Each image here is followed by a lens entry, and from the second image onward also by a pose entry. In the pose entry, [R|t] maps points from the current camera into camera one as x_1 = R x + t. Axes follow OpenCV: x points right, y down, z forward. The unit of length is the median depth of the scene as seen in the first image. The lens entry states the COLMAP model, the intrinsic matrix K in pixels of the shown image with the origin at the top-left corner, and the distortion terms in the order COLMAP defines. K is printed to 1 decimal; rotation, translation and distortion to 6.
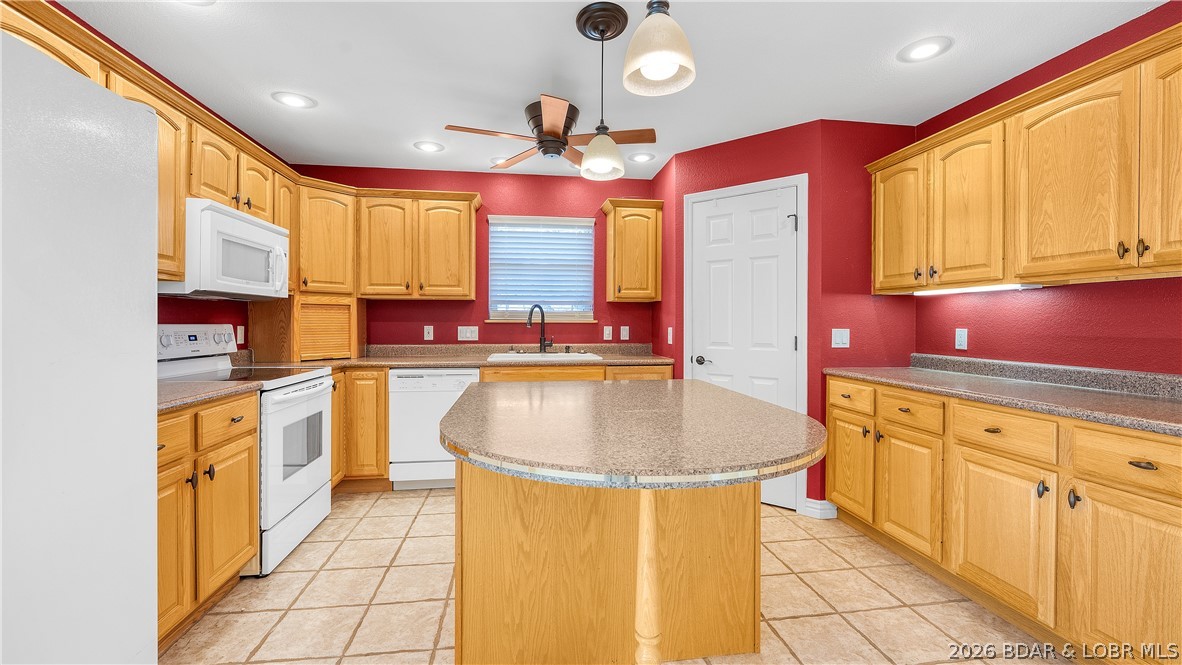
lens RADIAL K [[482.4, 0, 586.4], [0, 482.4, 324.7], [0, 0, 1]] dist [-0.009575, -0.000159]
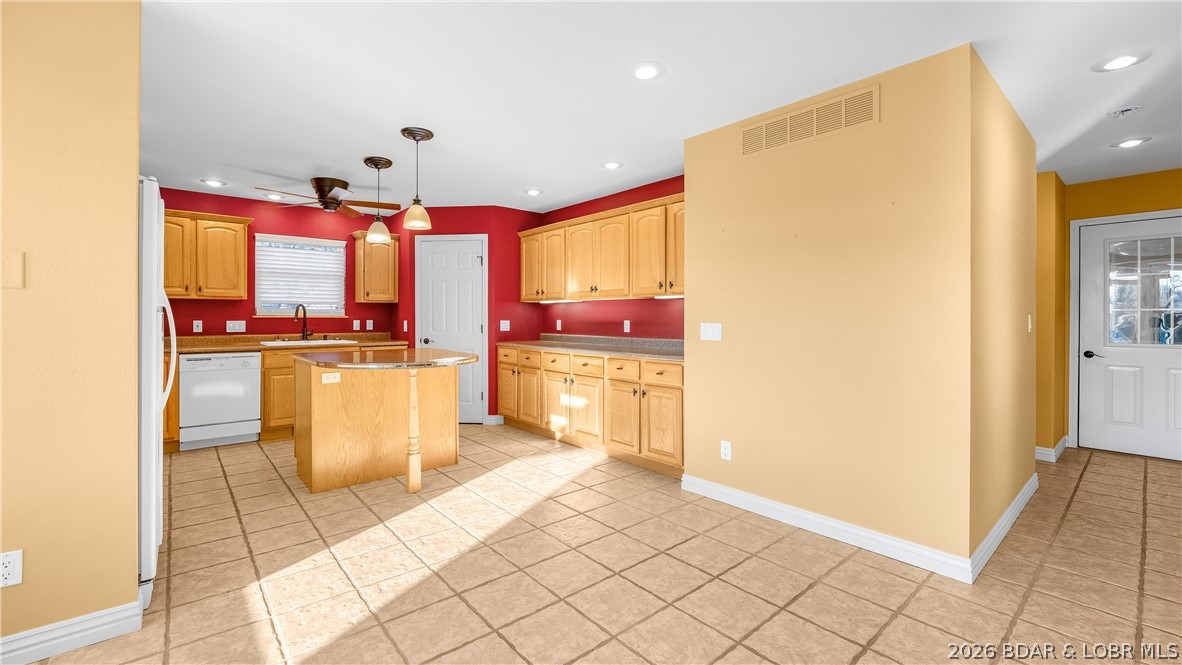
lens RADIAL K [[495.1, 0, 589.7], [0, 495.1, 318.7], [0, 0, 1]] dist [-0.008991, -0.000007]
pose [[0.841154, -0.003495, 0.540785, -0.190241], [0.004307, 0.999991, -0.000237, 0.002691], [-0.540779, 0.002528, 0.841161, -0.656709]]
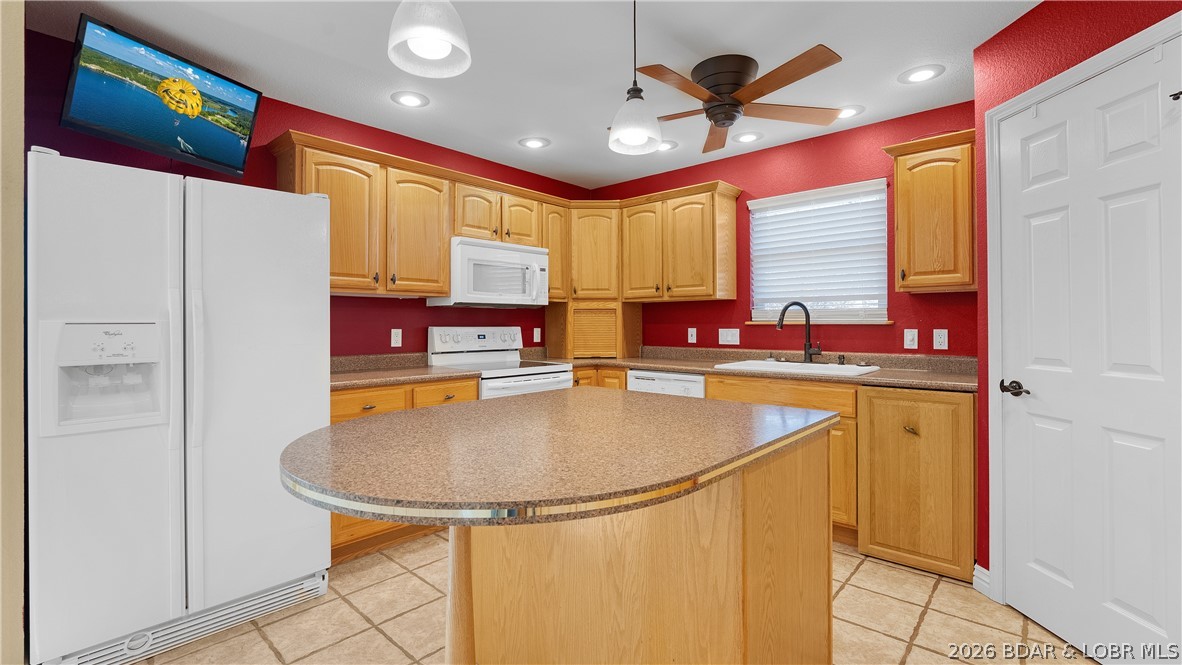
lens RADIAL K [[517.4, 0, 591.0], [0, 517.4, 317.5], [0, 0, 1]] dist [-0.018004, -0.000281]
pose [[0.639768, -0.014159, -0.768438, 0.380179], [0.000994, 0.999845, -0.017595, -0.000861], [0.768567, 0.010493, 0.639683, 0.213679]]
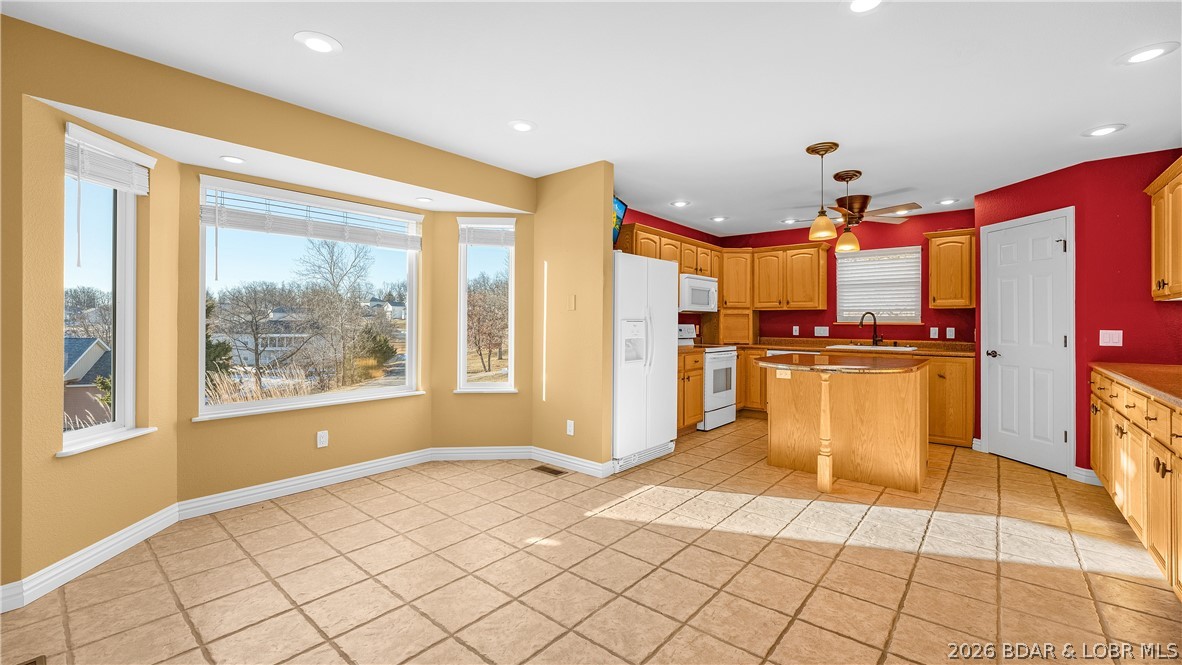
lens RADIAL K [[489.1, 0, 579.9], [0, 489.1, 316.9], [0, 0, 1]] dist [-0.024272, 0.003648]
pose [[0.656956, -0.006942, -0.753897, 0.477302], [-0.008507, 0.999826, -0.016620, 0.005094], [0.753881, 0.017332, 0.656782, -0.684178]]
